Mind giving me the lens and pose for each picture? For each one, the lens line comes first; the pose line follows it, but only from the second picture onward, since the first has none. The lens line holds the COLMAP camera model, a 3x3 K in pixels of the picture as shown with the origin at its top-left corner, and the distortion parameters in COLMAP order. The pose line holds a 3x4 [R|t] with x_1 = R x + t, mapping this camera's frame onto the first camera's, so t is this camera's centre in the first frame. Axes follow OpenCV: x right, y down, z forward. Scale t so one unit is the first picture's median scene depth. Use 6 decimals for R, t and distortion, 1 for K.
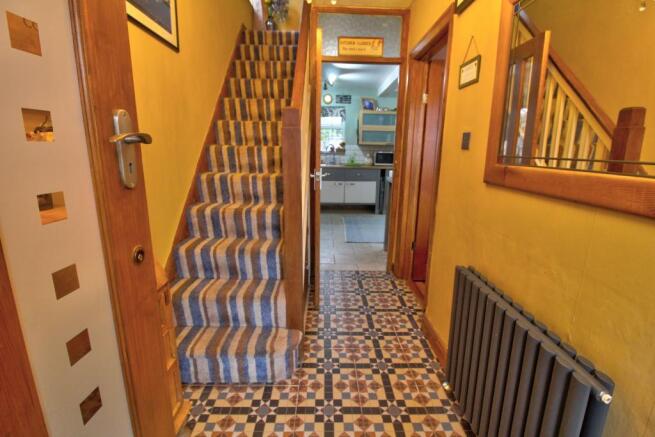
lens RADIAL K [[305.7, 0, 329.2], [0, 305.7, 218.6], [0, 0, 1]] dist [-0.013460, -0.001062]
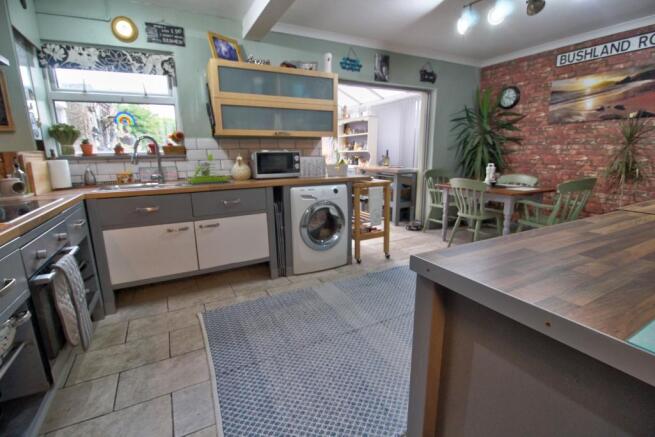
lens RADIAL K [[305.7, 0, 329.2], [0, 305.7, 218.6], [0, 0, 1]] dist [-0.013460, -0.001062]
pose [[0.888757, -0.128455, 0.440012, 0.029875], [0.127172, 0.991347, 0.032541, -0.110888], [-0.440384, 0.027036, 0.897402, 0.508727]]
